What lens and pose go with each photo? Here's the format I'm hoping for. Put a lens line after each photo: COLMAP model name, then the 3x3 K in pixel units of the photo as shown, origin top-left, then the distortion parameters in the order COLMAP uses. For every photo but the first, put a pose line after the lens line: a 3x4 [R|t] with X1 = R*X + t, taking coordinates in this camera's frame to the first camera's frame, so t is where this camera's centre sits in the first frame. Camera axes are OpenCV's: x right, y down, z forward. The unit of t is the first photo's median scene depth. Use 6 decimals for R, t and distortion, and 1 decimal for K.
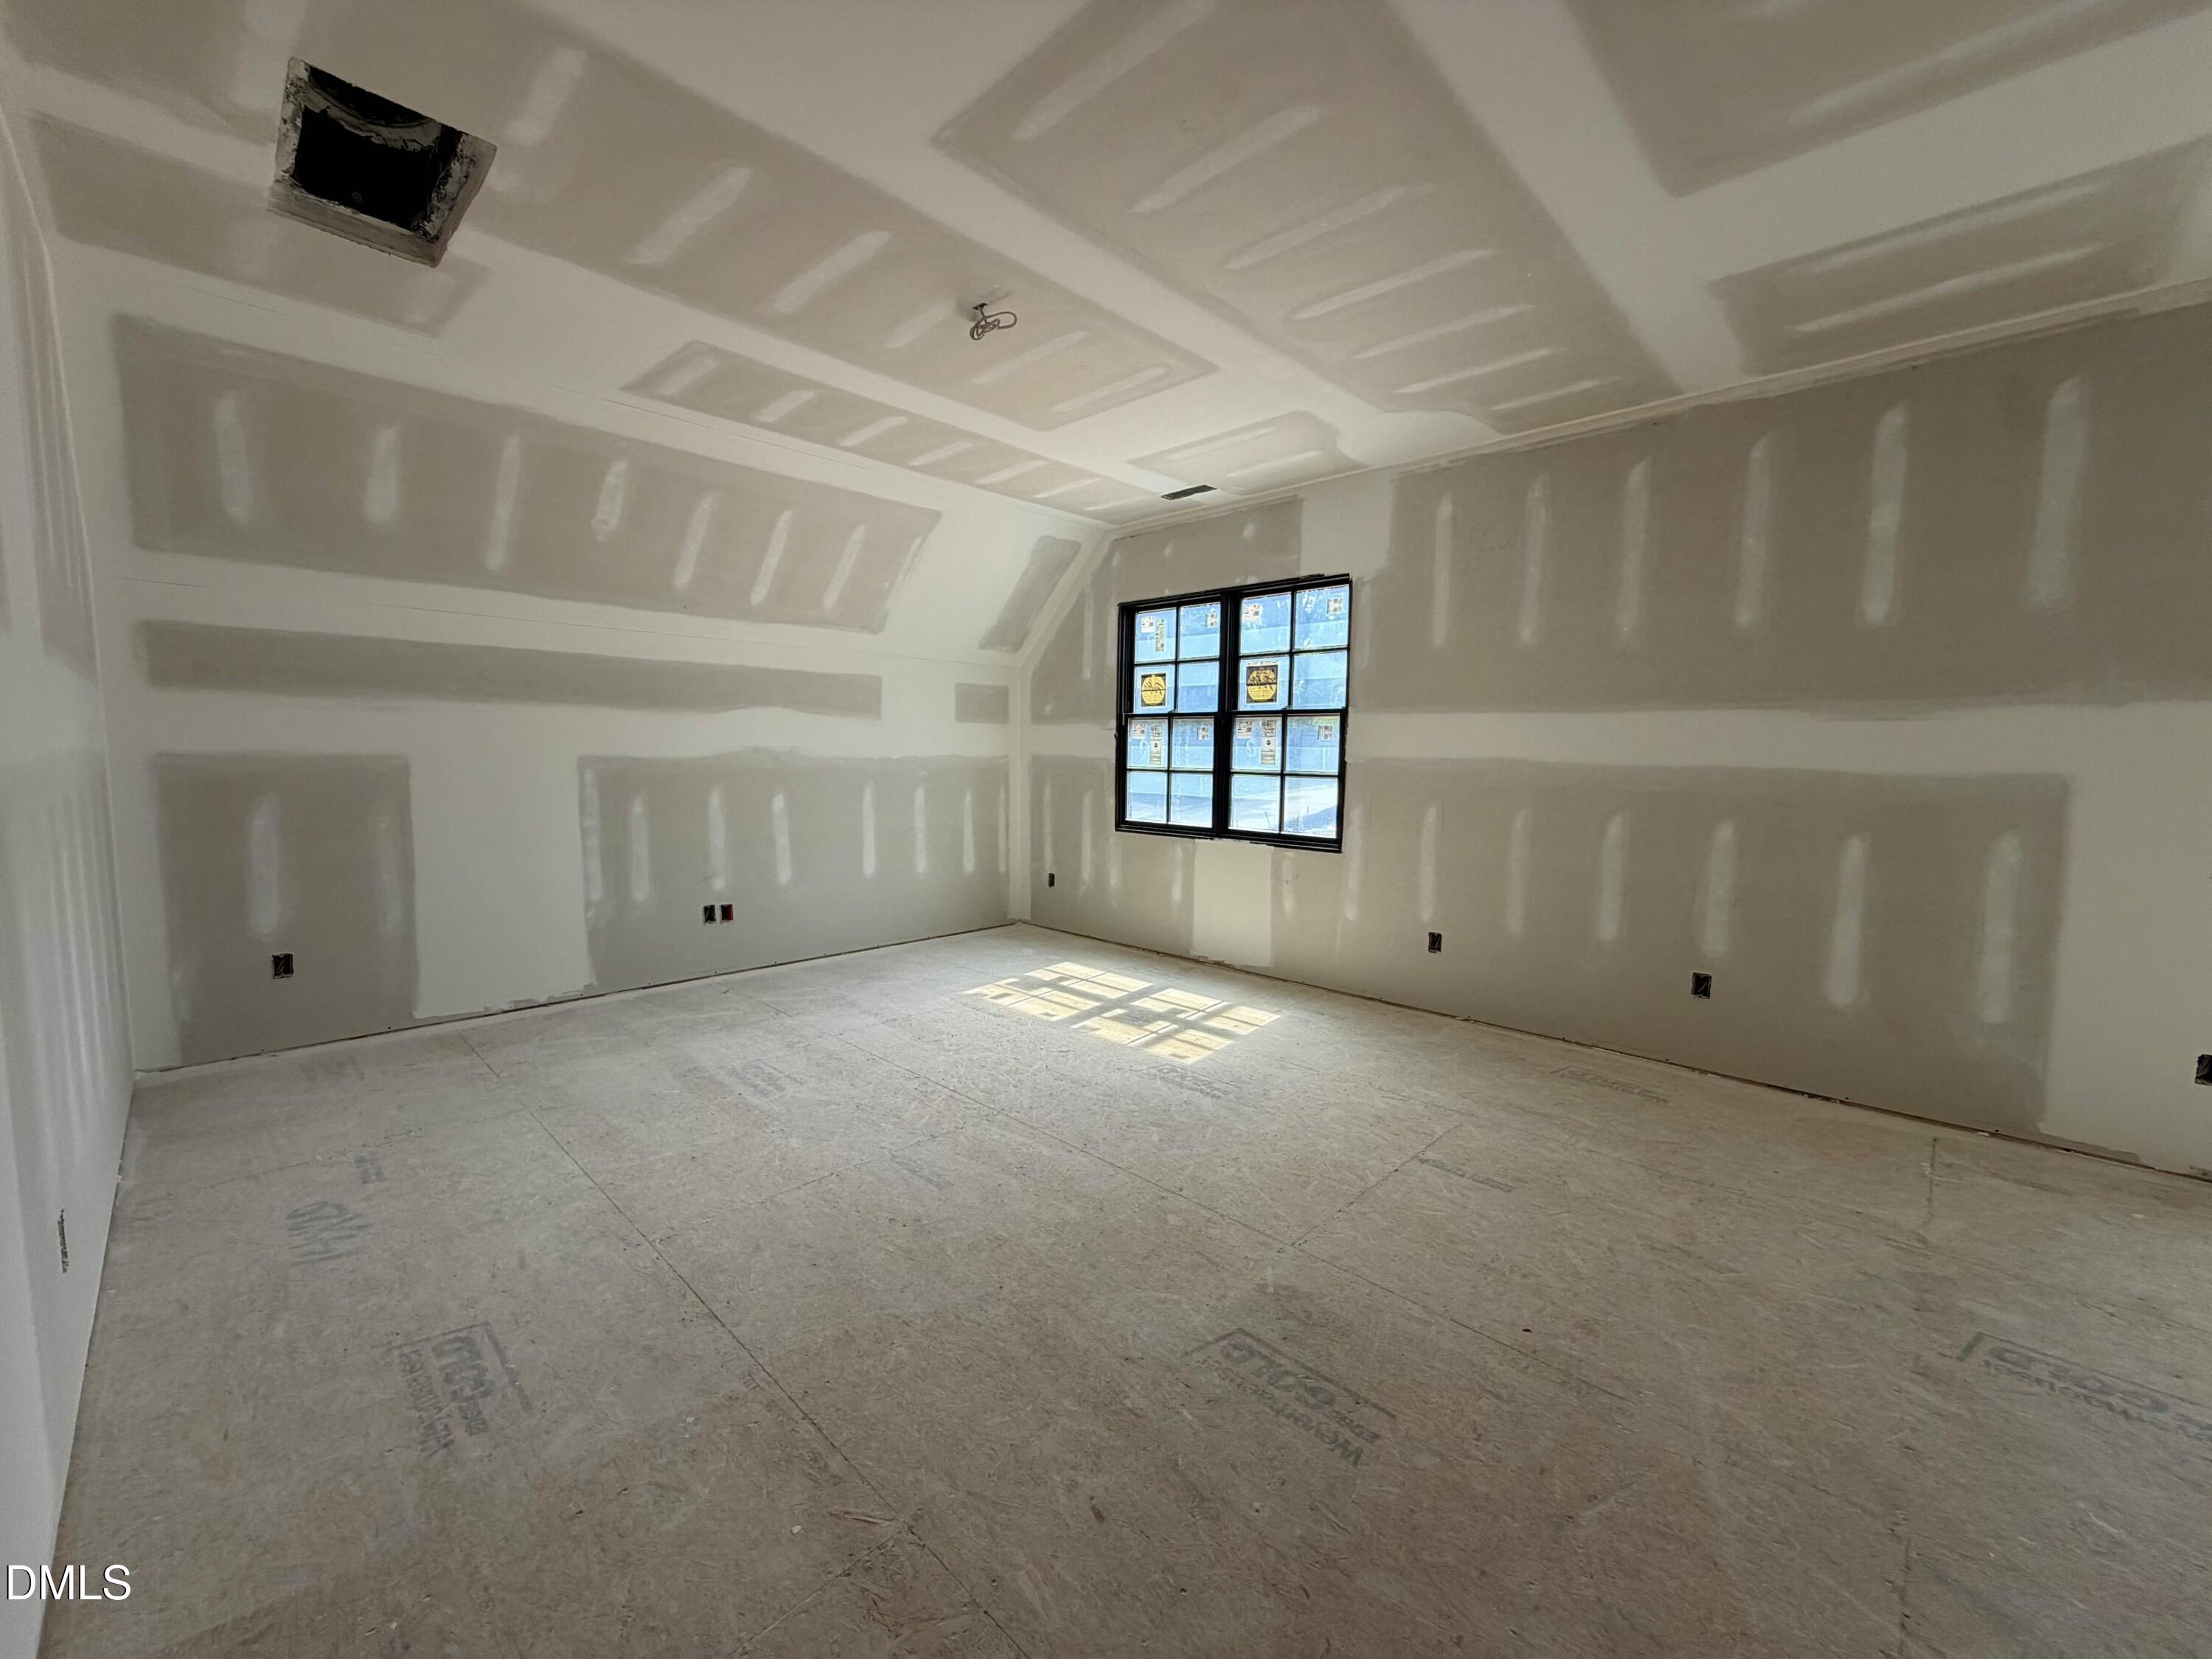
lens RADIAL K [[884.0, 0, 1100.6], [0, 884.0, 832.1], [0, 0, 1]] dist [0.000765, 0.000283]
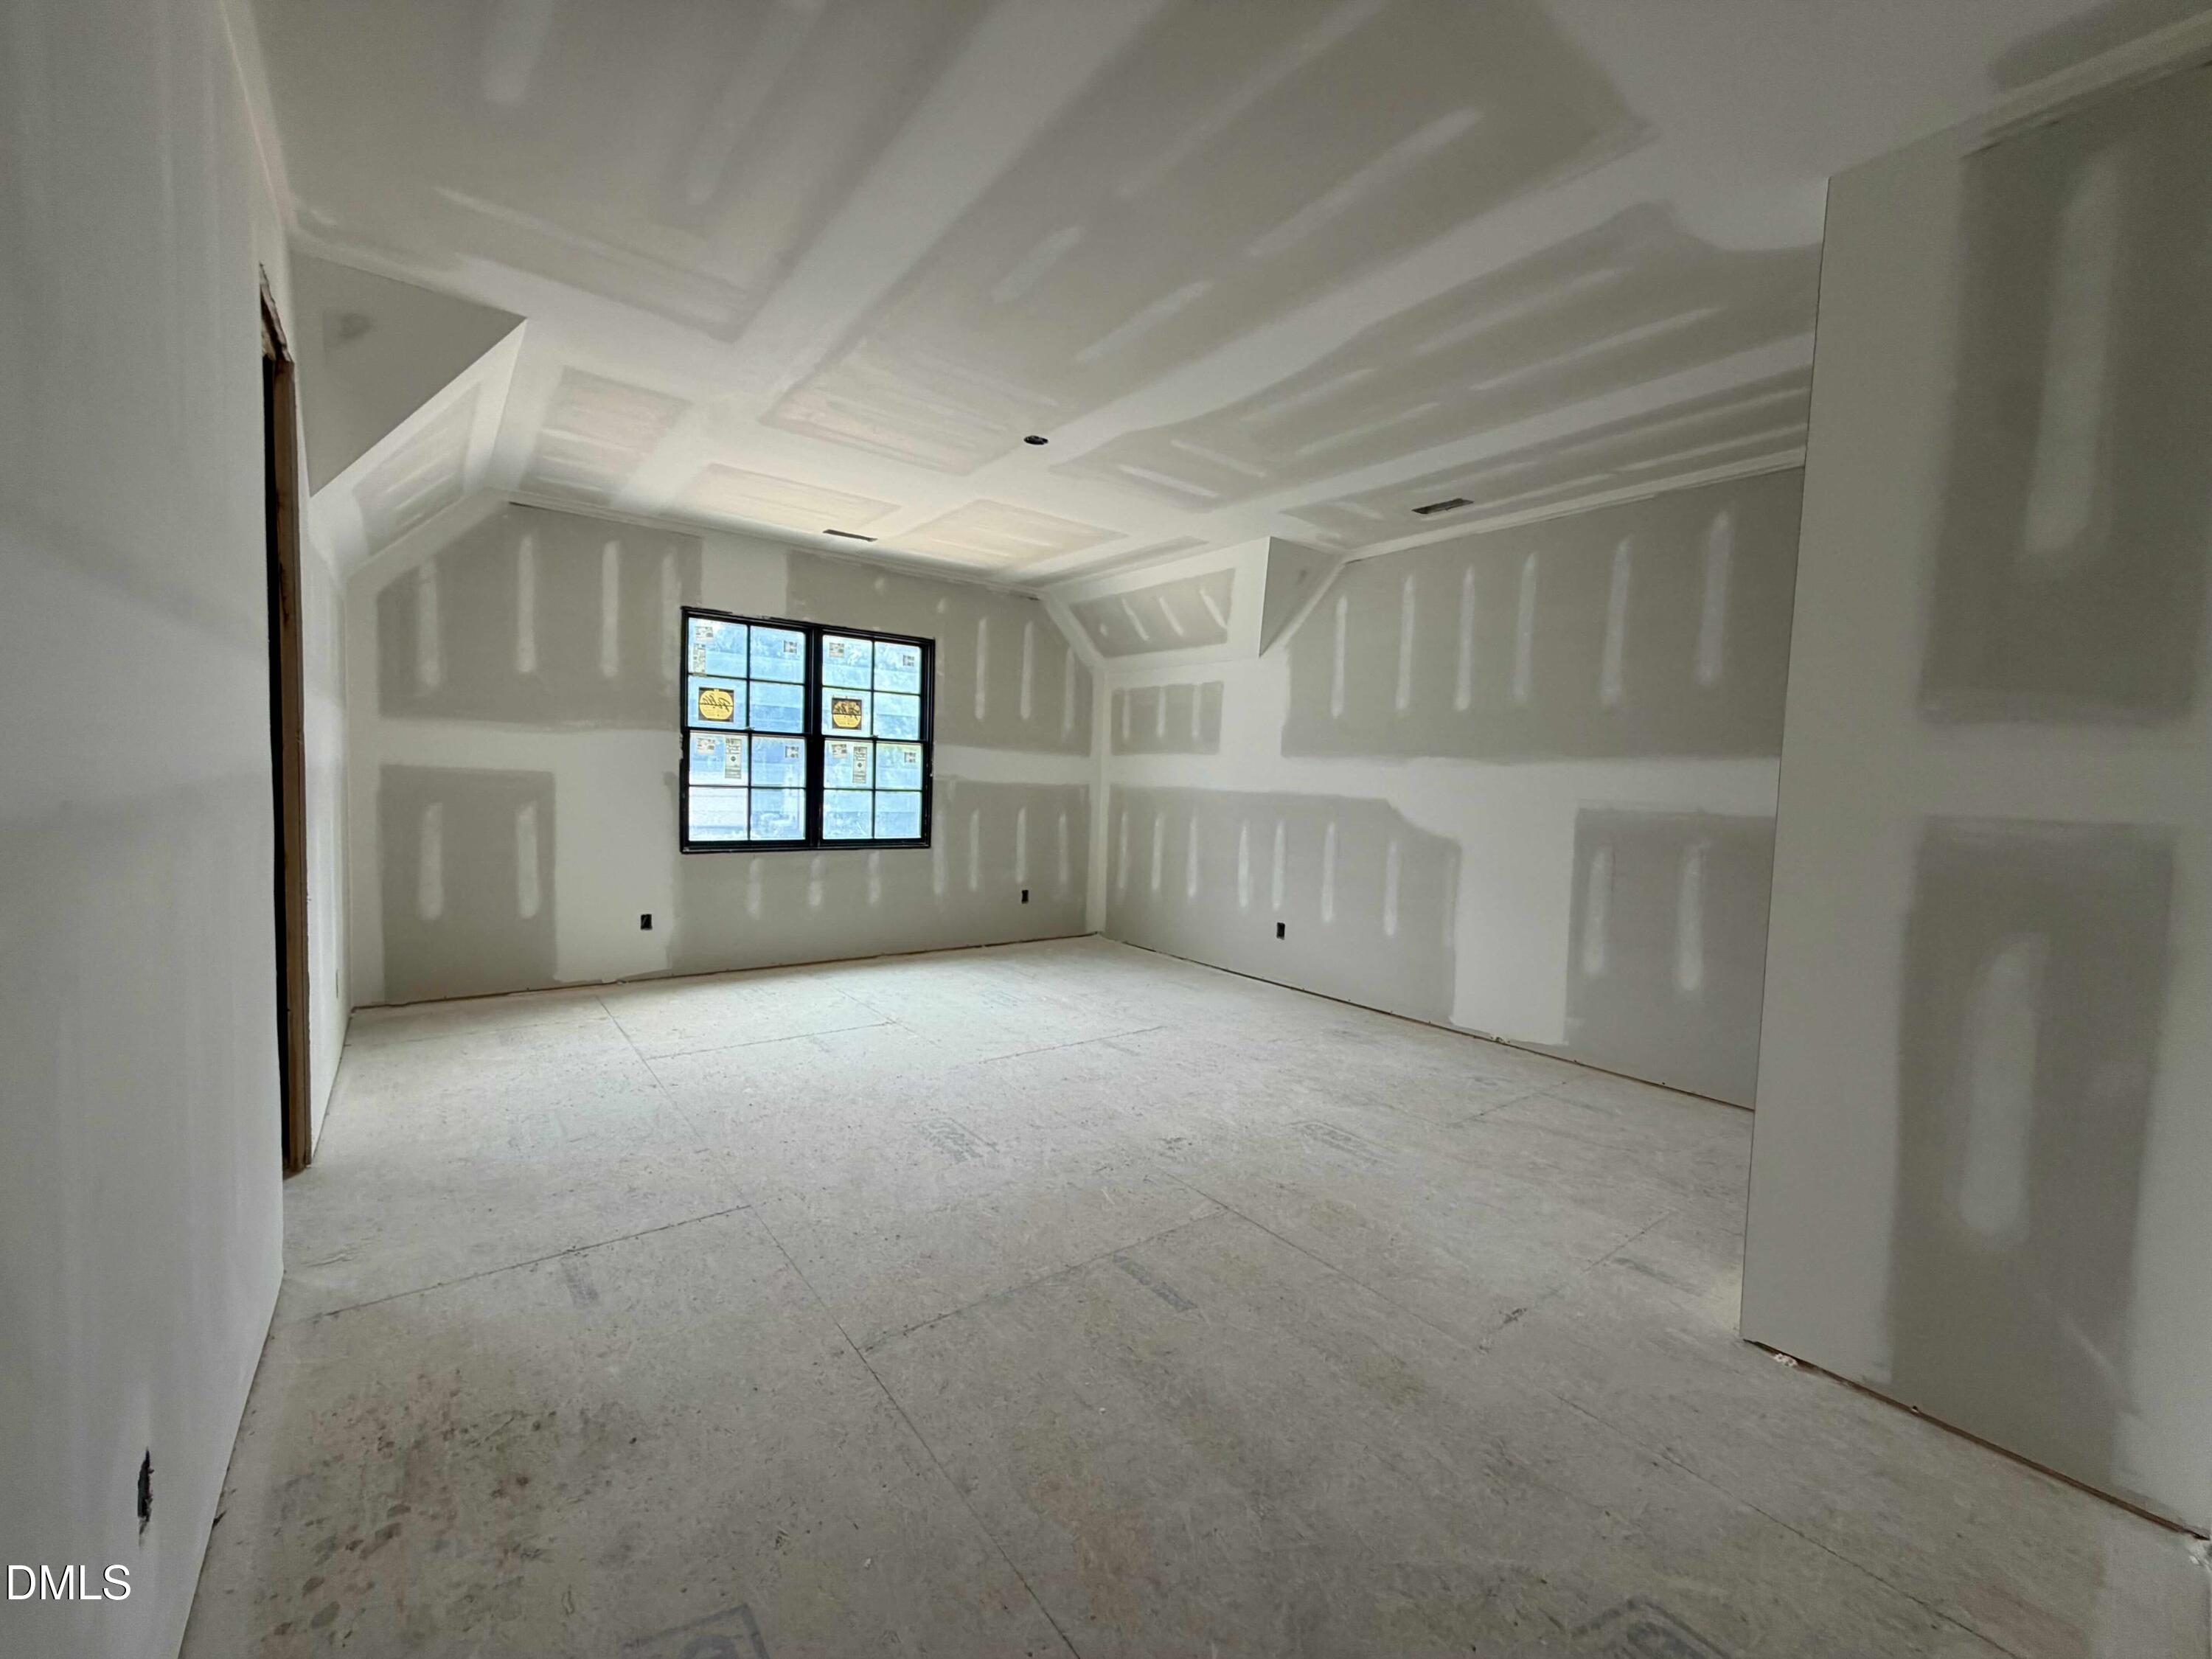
lens RADIAL K [[884.0, 0, 1100.6], [0, 884.0, 832.1], [0, 0, 1]] dist [0.000765, 0.000283]
pose [[0.149938, -0.069144, 0.986275, -0.914229], [0.057627, 0.996467, 0.061098, -0.061381], [-0.987015, 0.047675, 0.153393, 0.486126]]
